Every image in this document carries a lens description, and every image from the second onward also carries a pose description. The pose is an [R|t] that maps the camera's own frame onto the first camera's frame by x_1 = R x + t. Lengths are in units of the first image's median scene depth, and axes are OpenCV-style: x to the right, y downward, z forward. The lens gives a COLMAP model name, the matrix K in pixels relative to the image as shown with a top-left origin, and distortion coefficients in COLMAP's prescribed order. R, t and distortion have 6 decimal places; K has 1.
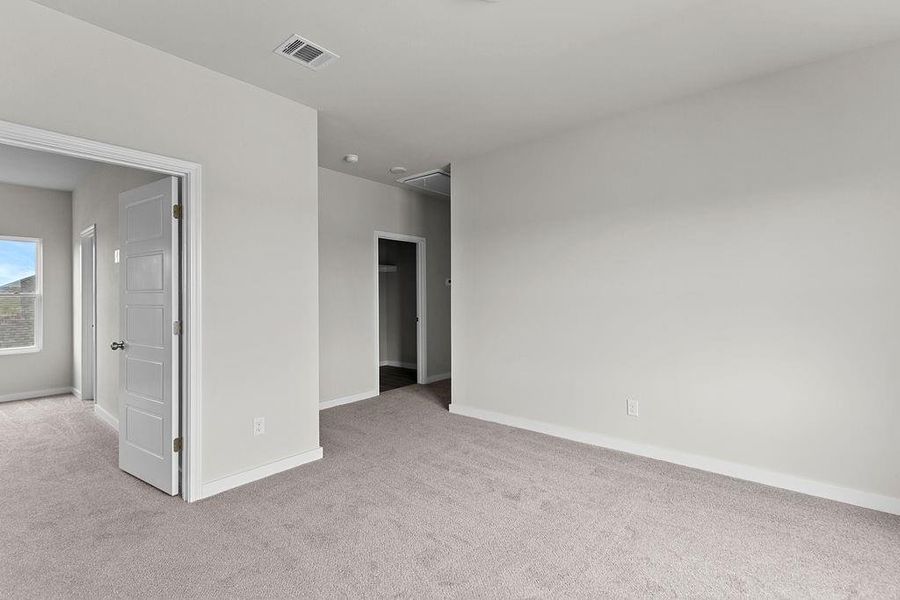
lens RADIAL K [[414.0, 0, 447.3], [0, 414.0, 291.2], [0, 0, 1]] dist [-0.000257, 0.000301]
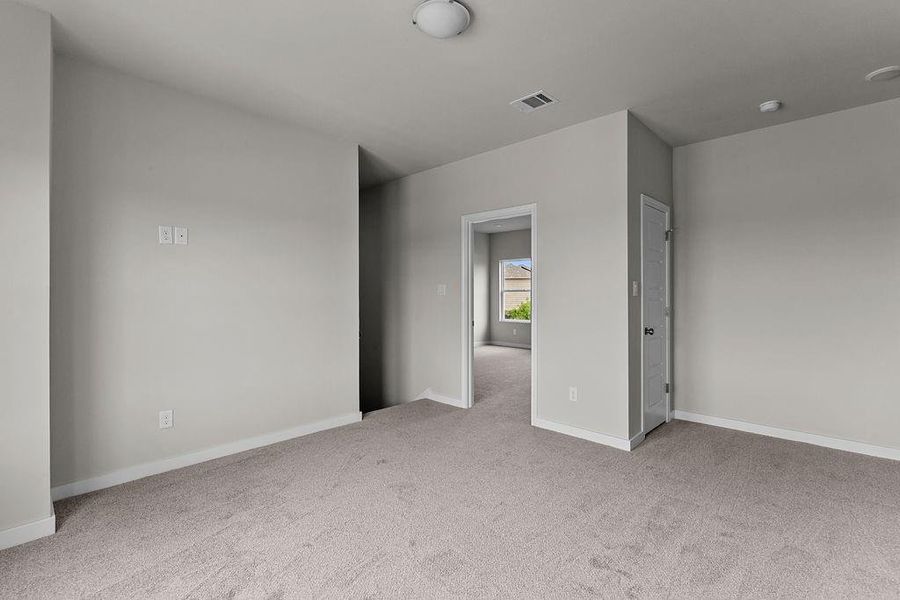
lens RADIAL K [[414.0, 0, 447.3], [0, 414.0, 291.2], [0, 0, 1]] dist [-0.000257, 0.000301]
pose [[-0.081409, -0.008636, -0.996643, 0.839644], [0.009890, 0.999906, -0.009472, 0.018221], [0.996632, -0.010628, -0.081316, 0.728452]]
